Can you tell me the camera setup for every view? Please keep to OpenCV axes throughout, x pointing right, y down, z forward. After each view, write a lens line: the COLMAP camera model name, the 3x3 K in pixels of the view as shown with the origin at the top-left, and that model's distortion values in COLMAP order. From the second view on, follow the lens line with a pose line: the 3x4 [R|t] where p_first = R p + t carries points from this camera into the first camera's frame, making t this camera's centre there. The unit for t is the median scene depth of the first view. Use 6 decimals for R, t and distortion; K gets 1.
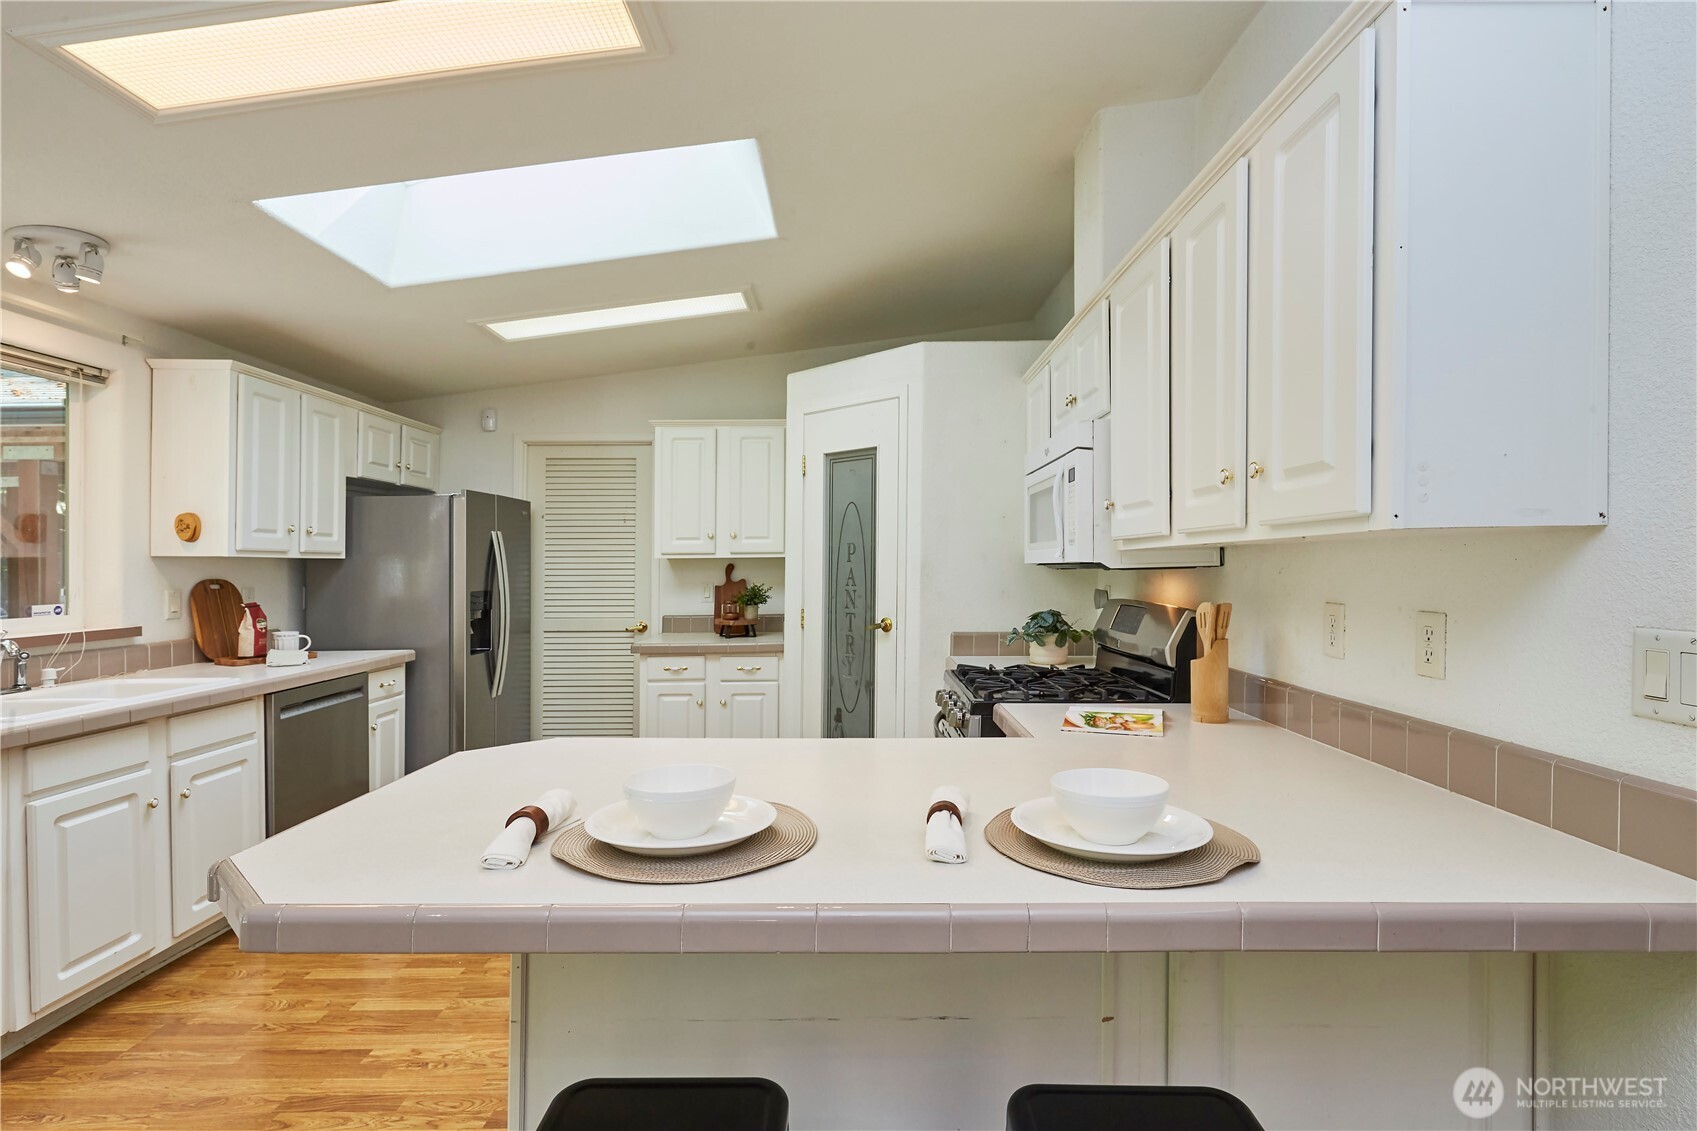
lens RADIAL K [[873.0, 0, 851.4], [0, 873.0, 563.7], [0, 0, 1]] dist [0.003697, 0.000344]
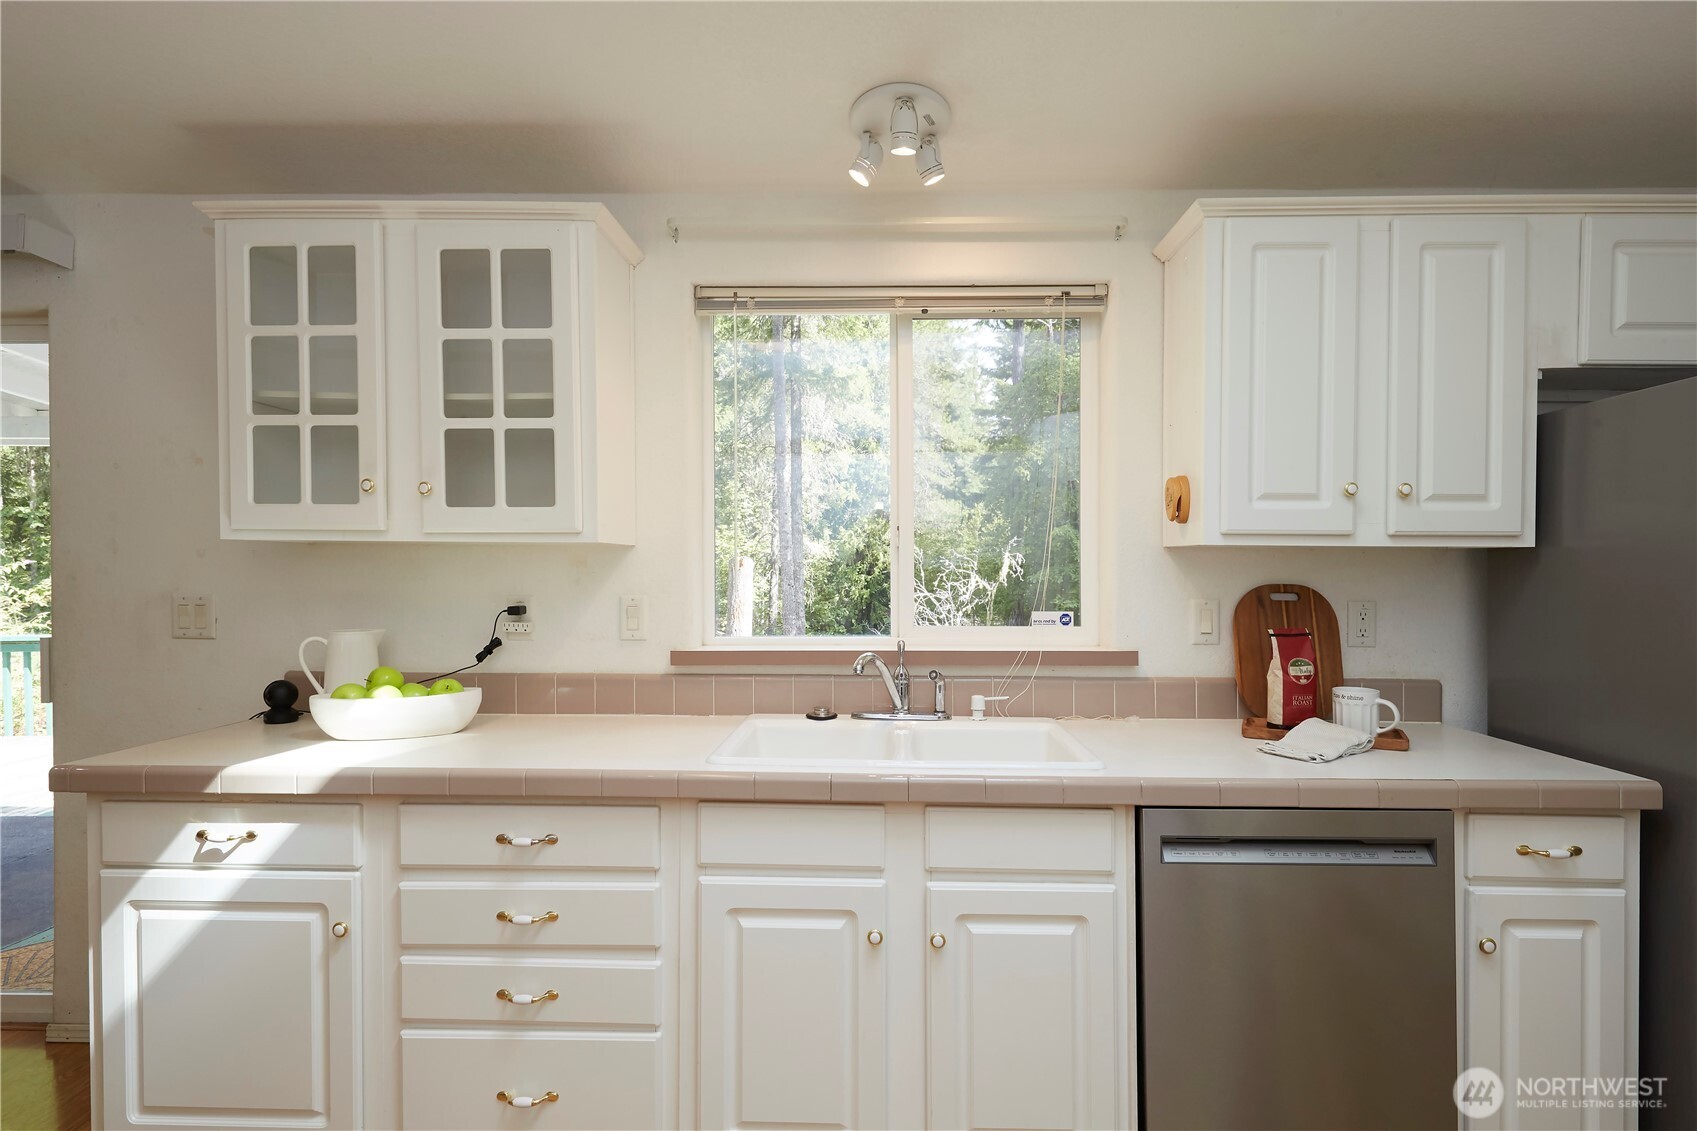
lens RADIAL K [[873.0, 0, 850.1], [0, 873.0, 572.5], [0, 0, 1]] dist [0.003697, 0.000344]
pose [[-0.011136, 0.011424, -0.999873, -0.127918], [-0.002047, 0.999932, 0.011448, 0.003560], [0.999936, 0.002175, -0.011112, 0.731943]]
